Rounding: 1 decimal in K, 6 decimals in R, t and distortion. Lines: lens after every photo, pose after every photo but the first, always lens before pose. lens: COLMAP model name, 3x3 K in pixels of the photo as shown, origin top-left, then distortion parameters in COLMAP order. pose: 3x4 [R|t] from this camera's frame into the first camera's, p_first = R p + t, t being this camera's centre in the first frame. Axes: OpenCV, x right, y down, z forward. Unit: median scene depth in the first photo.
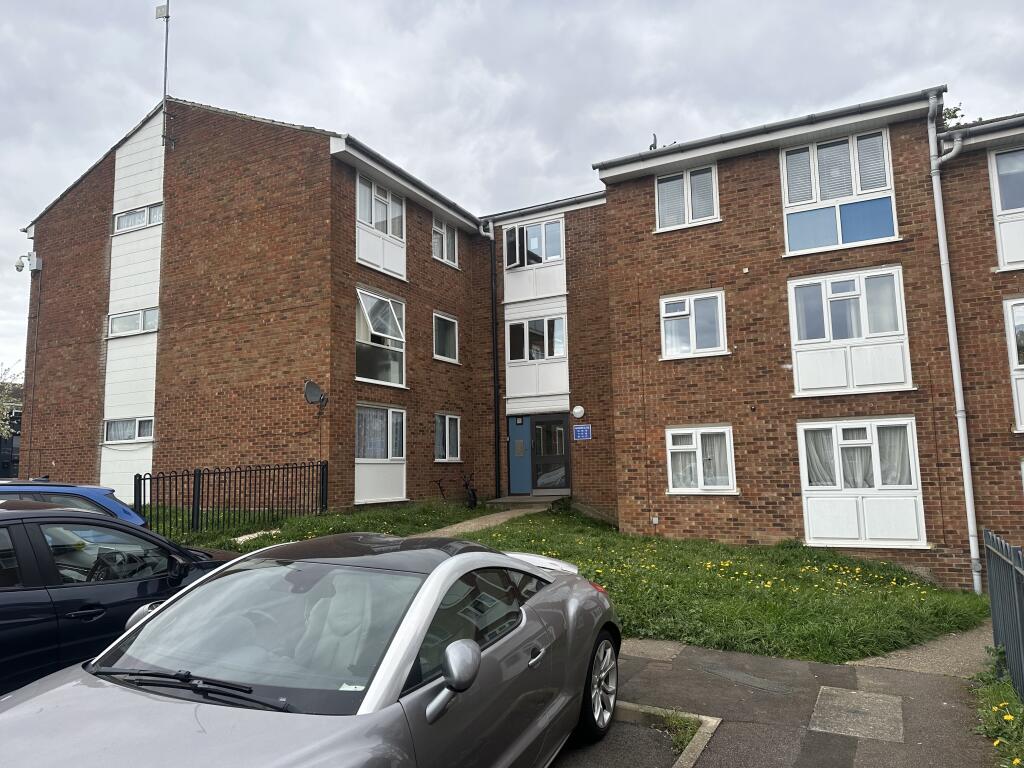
lens RADIAL K [[709.2, 0, 511.5], [0, 709.2, 383.2], [0, 0, 1]] dist [0.001670, 0.000145]
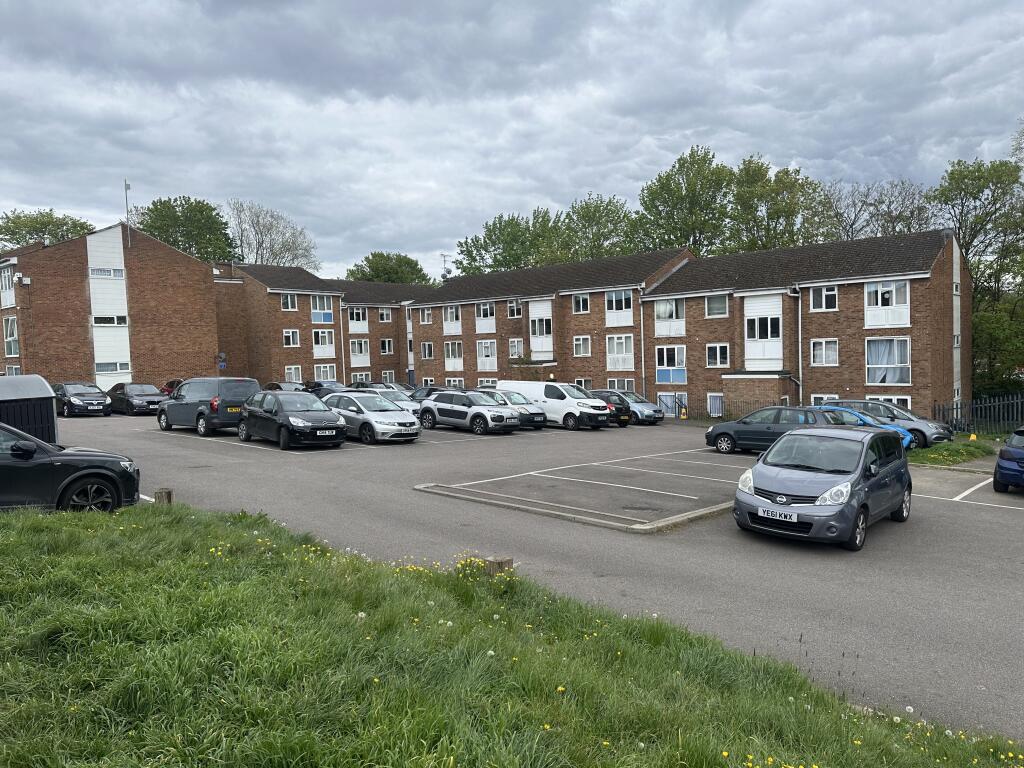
lens RADIAL K [[709.2, 0, 511.5], [0, 709.2, 384.9], [0, 0, 1]] dist [0.001670, 0.000145]
pose [[0.246907, -0.034846, 0.968412, -2.622527], [-0.084146, 0.994807, 0.057250, -0.127724], [-0.965379, -0.095623, 0.242693, -0.888947]]
